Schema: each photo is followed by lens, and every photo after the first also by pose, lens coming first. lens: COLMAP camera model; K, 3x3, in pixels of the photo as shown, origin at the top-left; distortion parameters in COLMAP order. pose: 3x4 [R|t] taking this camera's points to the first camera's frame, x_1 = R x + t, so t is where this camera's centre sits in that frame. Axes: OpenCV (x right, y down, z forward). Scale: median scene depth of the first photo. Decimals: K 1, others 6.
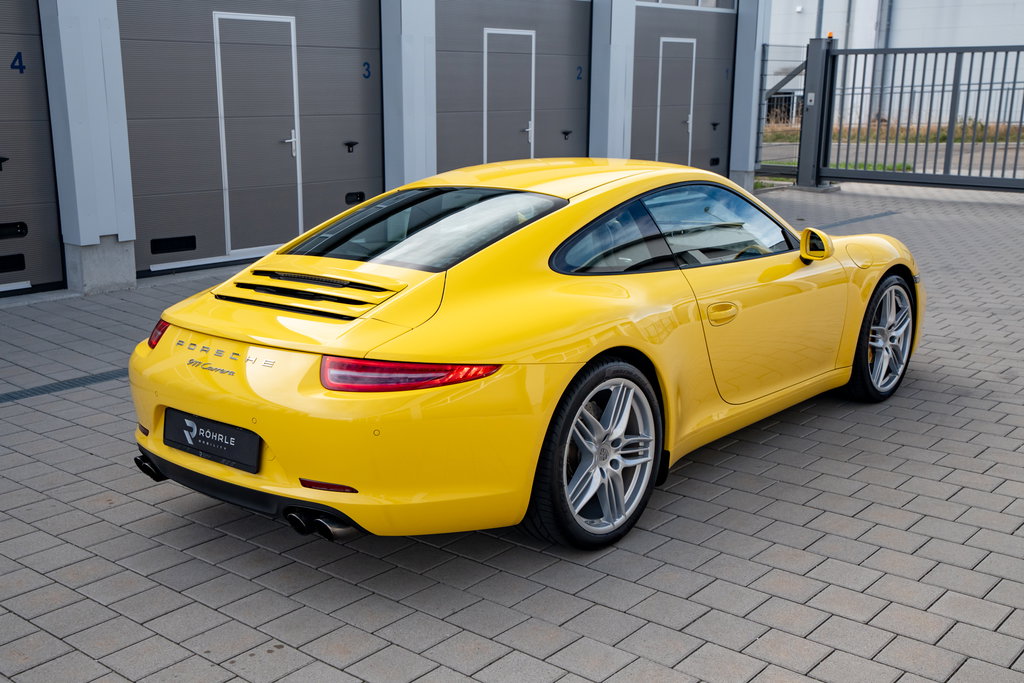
lens RADIAL K [[1125.9, 0, 512.0], [0, 1125.9, 341.5], [0, 0, 1]] dist [0.091274, 0.017463]
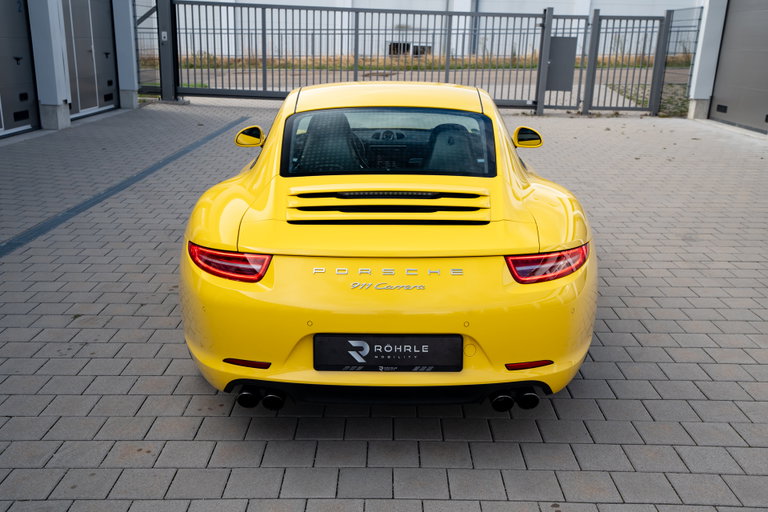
lens RADIAL K [[775.9, 0, 384.0], [0, 775.9, 256.0], [0, 0, 1]] dist [0.064609, 0.008447]
pose [[0.758748, -0.162874, 0.630693, -0.586734], [0.123509, 0.986643, 0.106211, -0.067037], [-0.639568, -0.002691, 0.768730, 0.361421]]
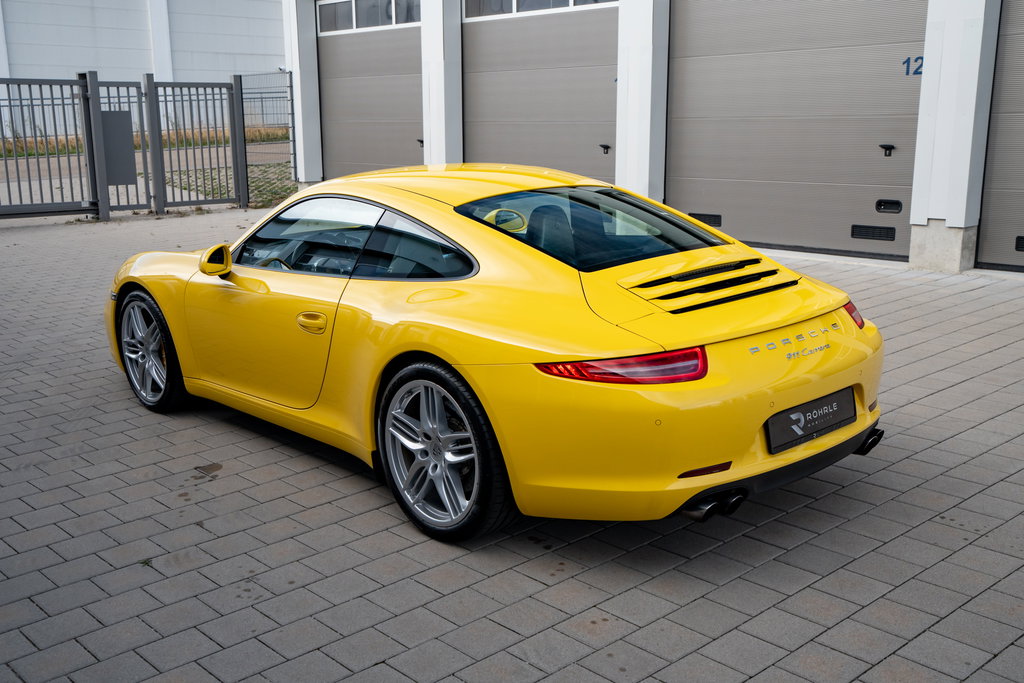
lens RADIAL K [[1073.2, 0, 512.0], [0, 1073.2, 341.5], [0, 0, 1]] dist [0.072659, 0.010436]
pose [[0.120646, -0.214711, 0.969197, -1.027308], [0.238535, 0.953994, 0.181650, -0.188751], [-0.963611, 0.209272, 0.166312, 0.891688]]
